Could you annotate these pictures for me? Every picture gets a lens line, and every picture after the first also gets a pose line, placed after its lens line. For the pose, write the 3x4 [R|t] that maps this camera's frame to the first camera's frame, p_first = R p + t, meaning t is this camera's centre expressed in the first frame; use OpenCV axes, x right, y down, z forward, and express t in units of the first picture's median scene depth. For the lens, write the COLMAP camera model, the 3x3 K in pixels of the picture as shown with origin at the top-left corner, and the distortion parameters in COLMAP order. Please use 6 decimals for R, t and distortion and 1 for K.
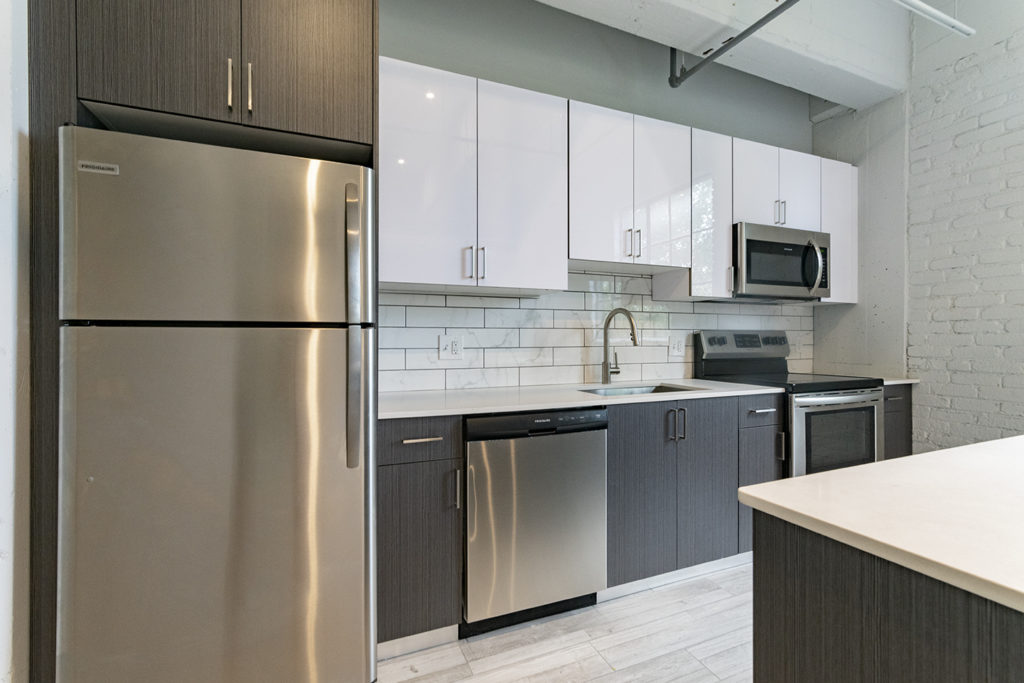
lens RADIAL K [[458.5, 0, 512.0], [0, 458.5, 341.5], [0, 0, 1]] dist [0.001495, 0.000234]
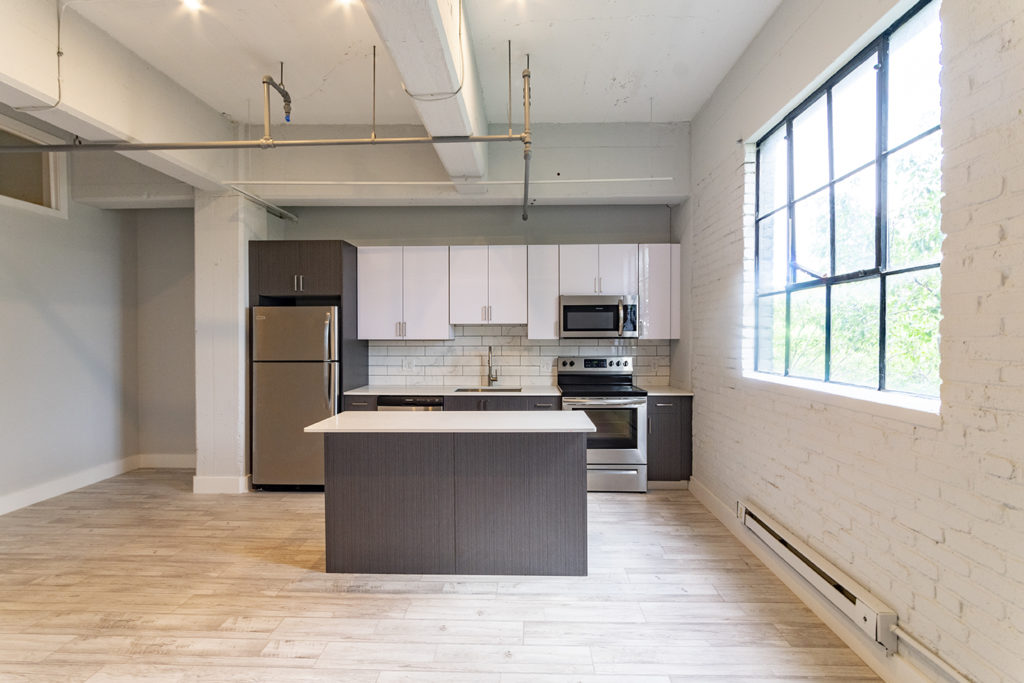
lens RADIAL K [[444.6, 0, 512.0], [0, 444.6, 341.5], [0, 0, 1]] dist [-0.001830, 0.000433]
pose [[0.908660, 0.005071, -0.417506, 1.030723], [-0.001901, 0.999966, 0.008008, -0.101827], [0.417532, -0.006483, 0.908639, -0.587357]]
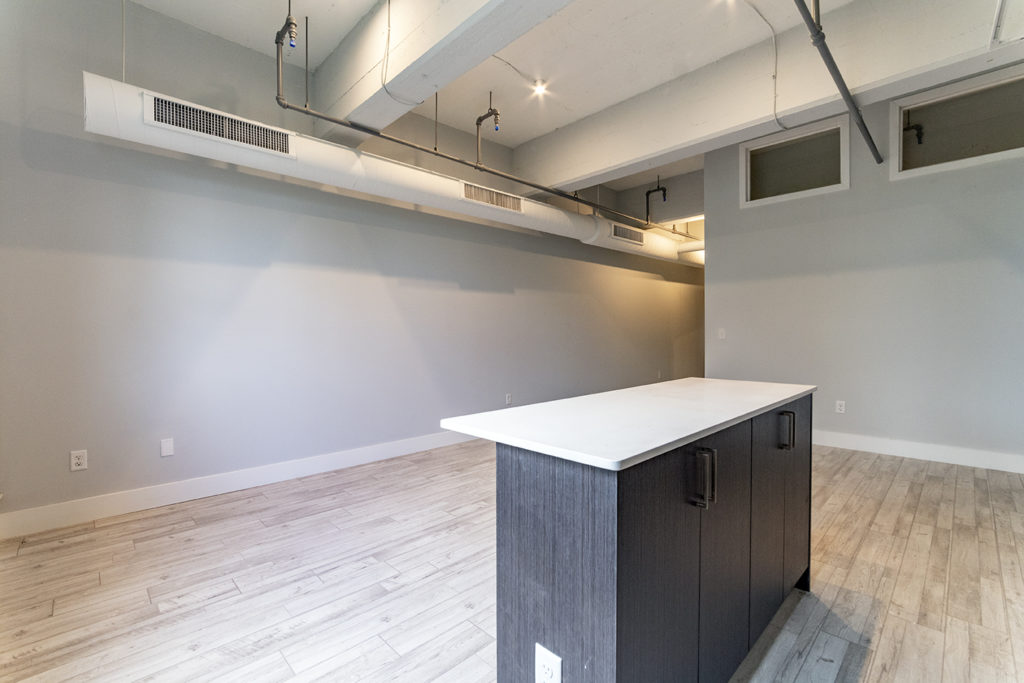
lens RADIAL K [[448.1, 0, 512.0], [0, 448.1, 341.5], [0, 0, 1]] dist [-0.013293, 0.000170]
pose [[-0.931425, 0.021638, -0.363290, 0.900686], [0.010141, 0.999386, 0.033524, -0.015825], [0.363793, 0.027541, -0.931073, 0.807104]]
